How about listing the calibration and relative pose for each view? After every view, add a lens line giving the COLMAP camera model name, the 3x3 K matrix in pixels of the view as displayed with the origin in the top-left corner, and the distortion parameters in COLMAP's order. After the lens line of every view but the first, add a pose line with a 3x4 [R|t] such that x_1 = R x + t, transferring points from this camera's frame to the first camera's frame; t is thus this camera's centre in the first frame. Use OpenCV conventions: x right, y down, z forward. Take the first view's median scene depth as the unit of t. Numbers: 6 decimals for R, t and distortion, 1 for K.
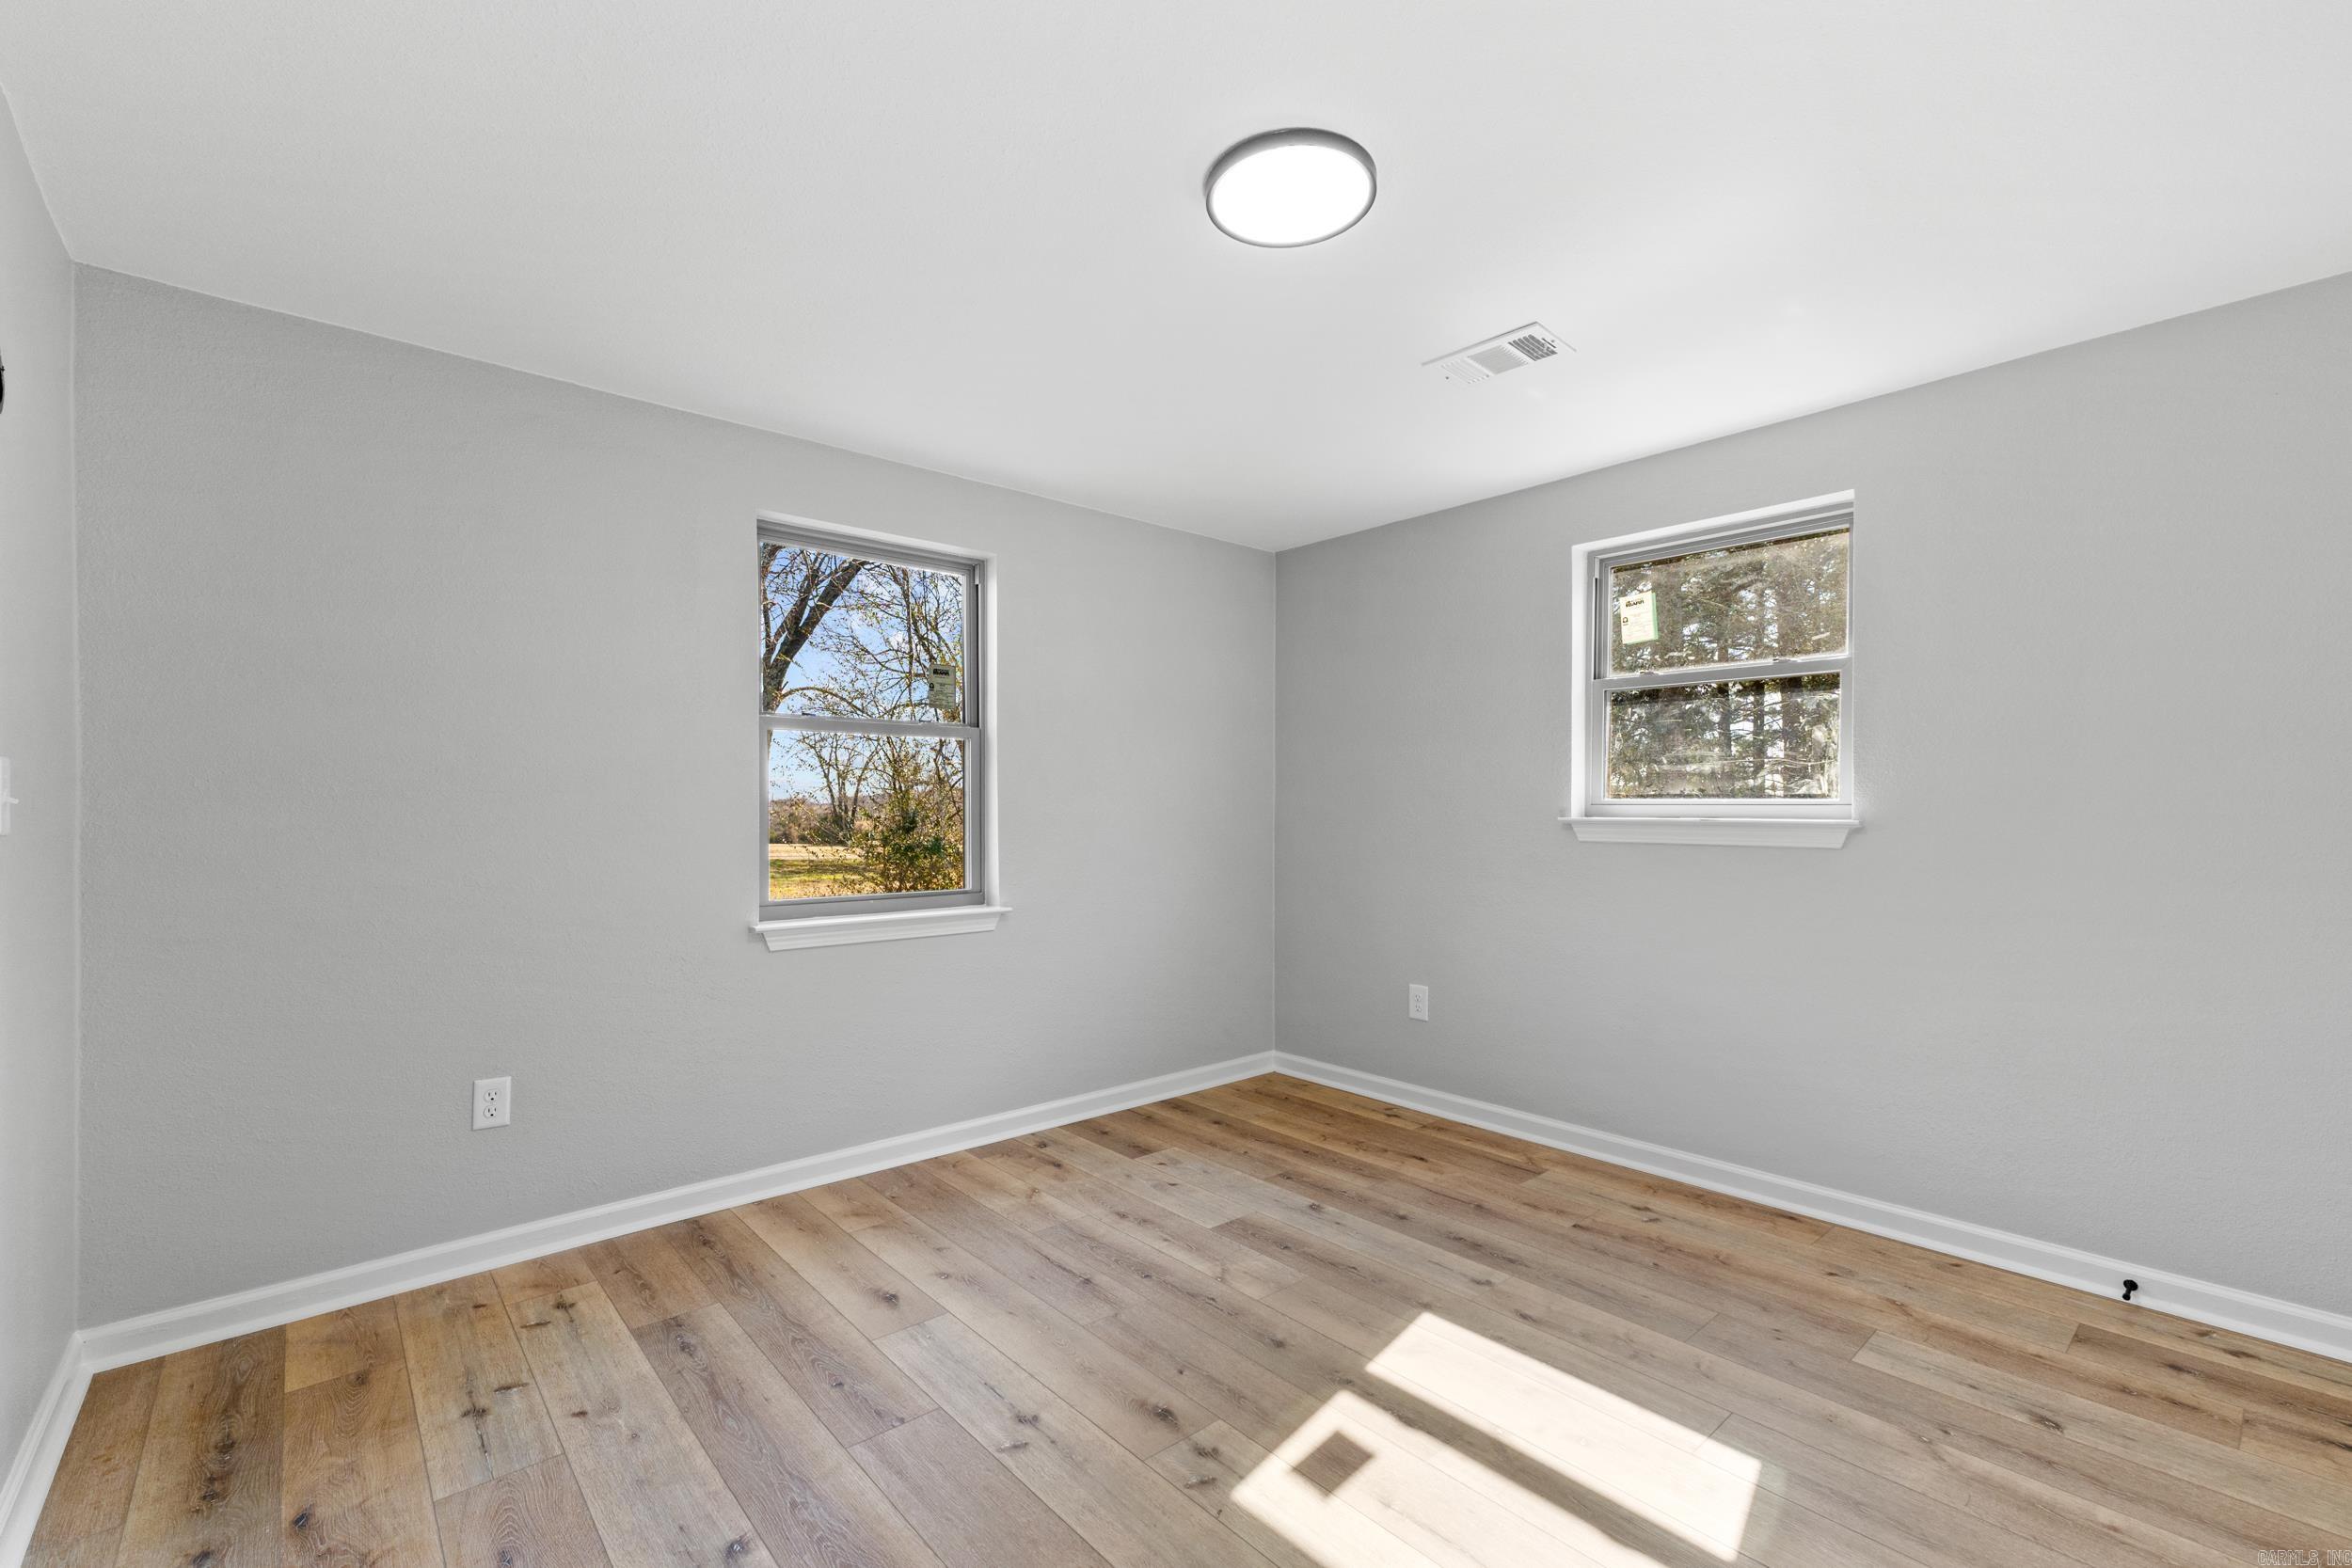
lens RADIAL K [[990.3, 0, 1201.3], [0, 990.3, 798.6], [0, 0, 1]] dist [0.002412, 0.000242]
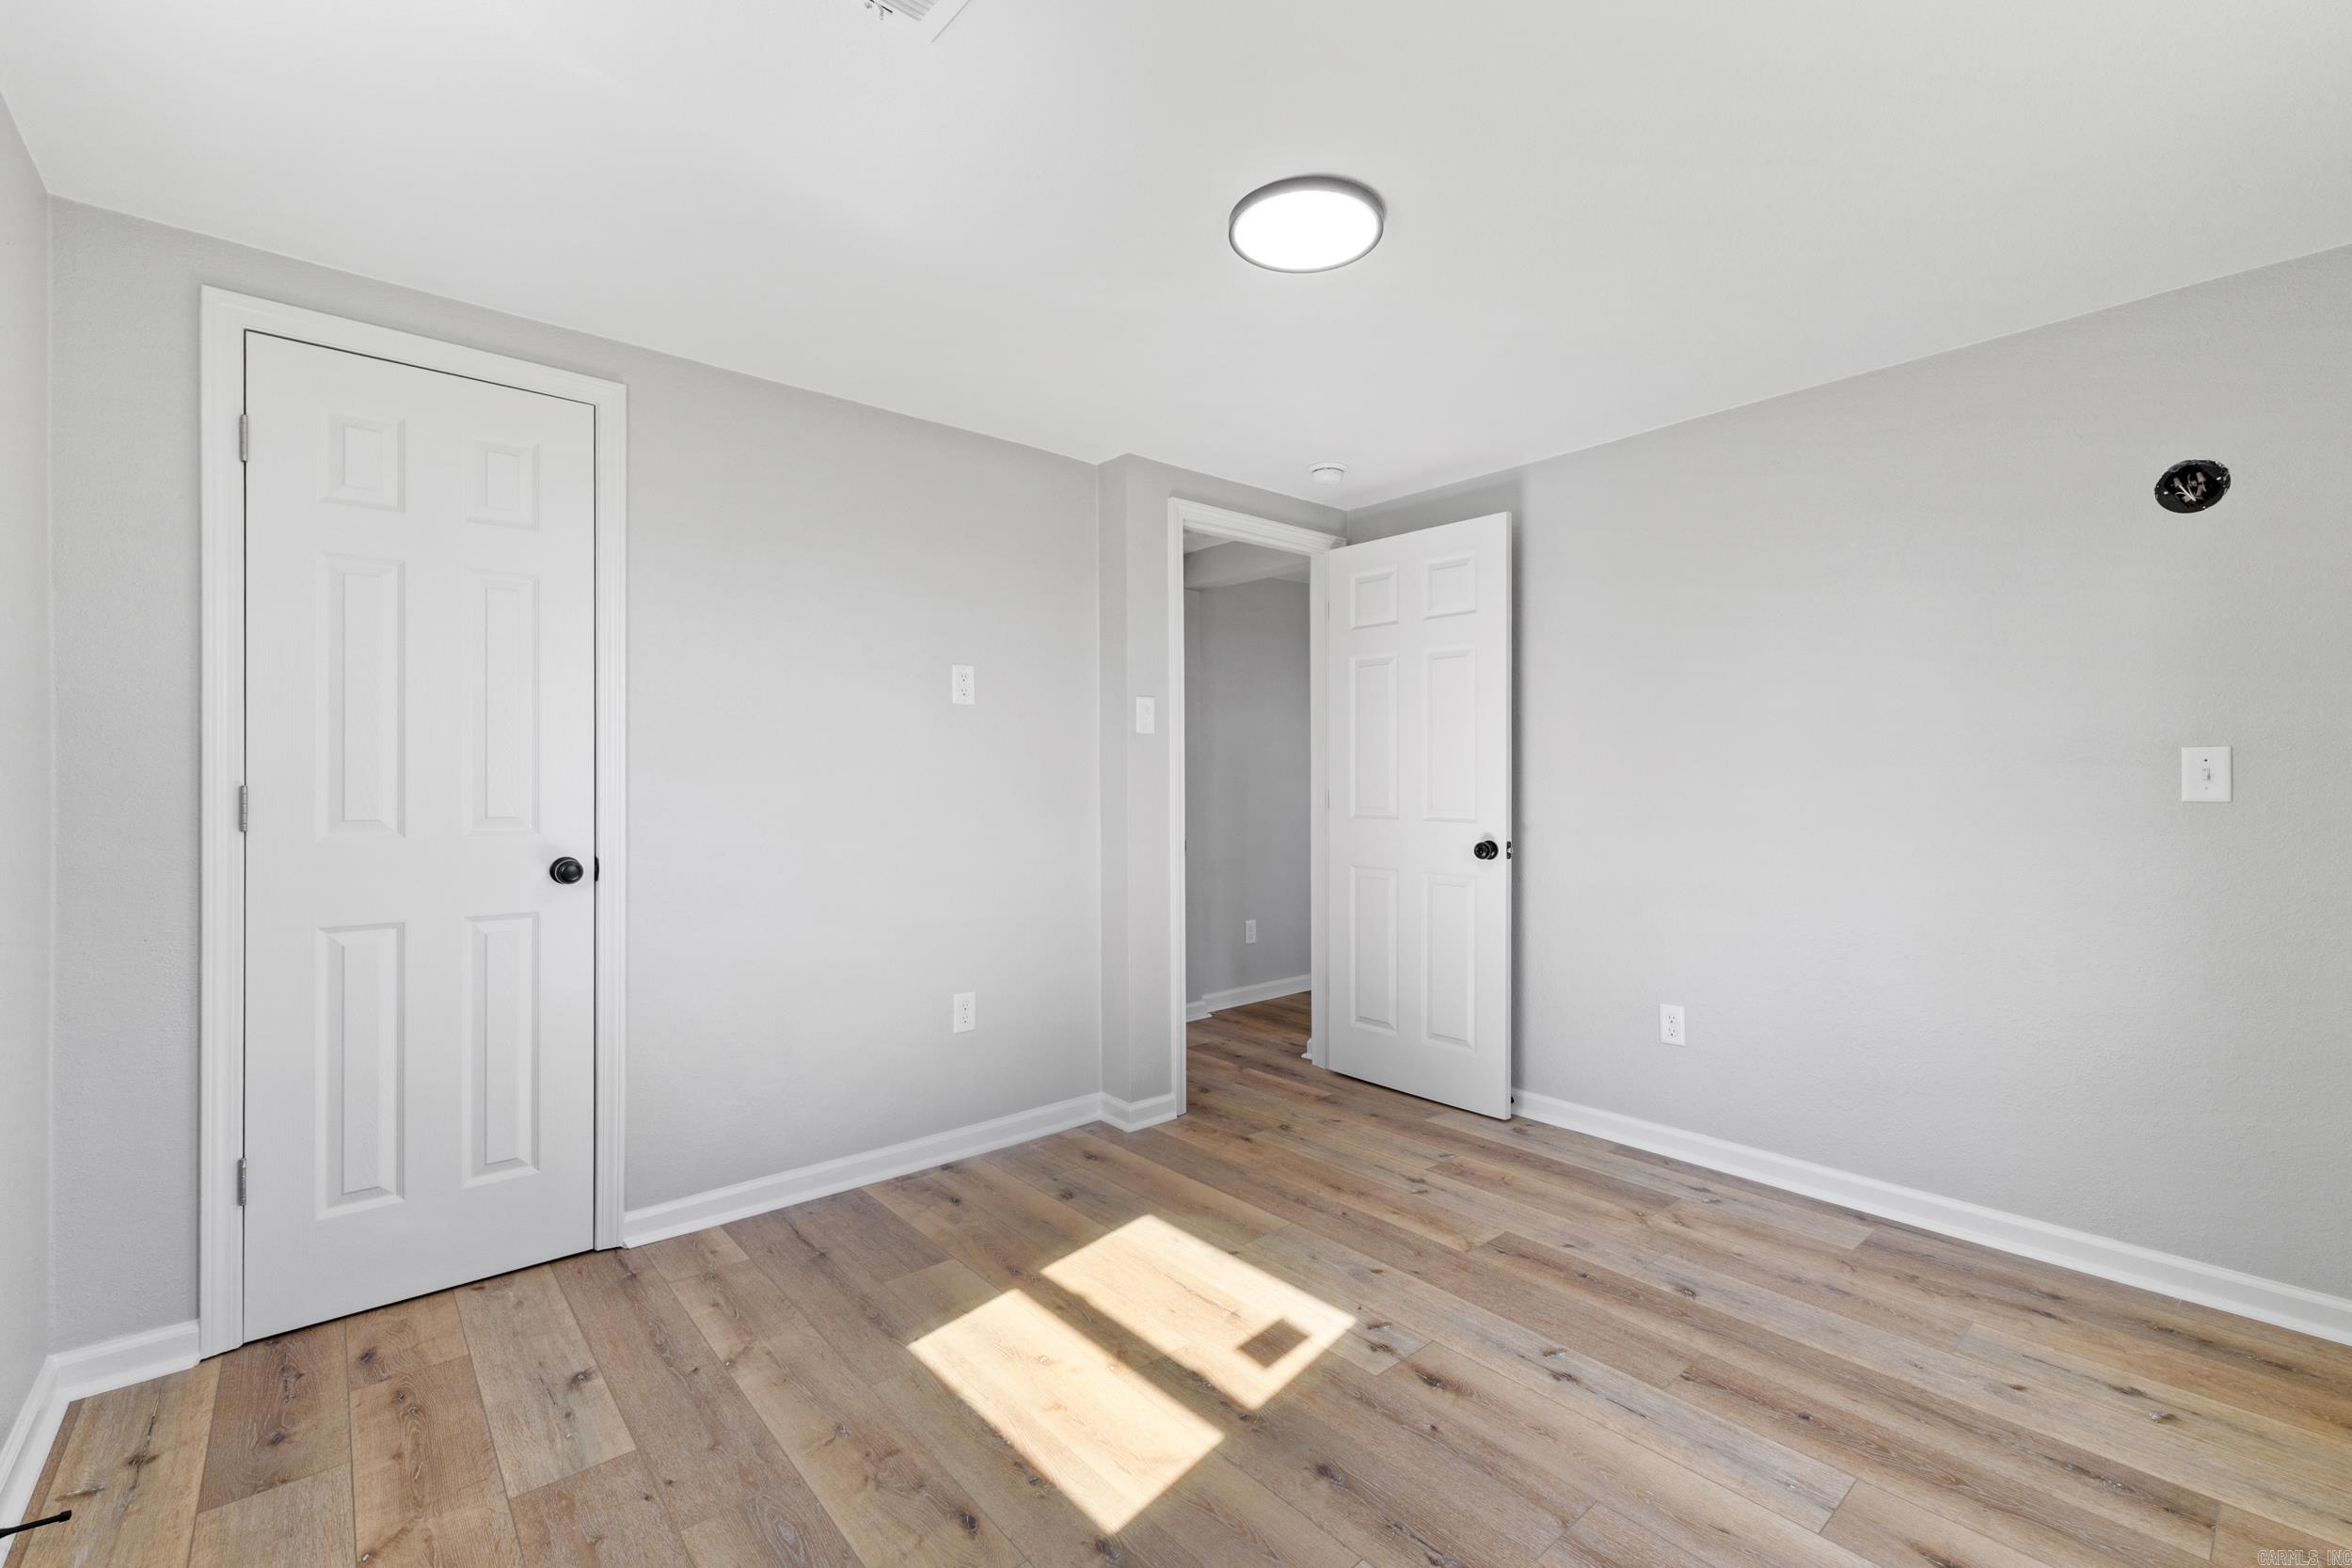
lens RADIAL K [[990.3, 0, 1201.3], [0, 990.3, 798.6], [0, 0, 1]] dist [0.002412, 0.000242]
pose [[-0.999944, 0.002813, 0.010155, 0.183595], [0.002900, 0.999959, 0.008550, 0.013754], [-0.010130, 0.008579, -0.999912, 1.967829]]
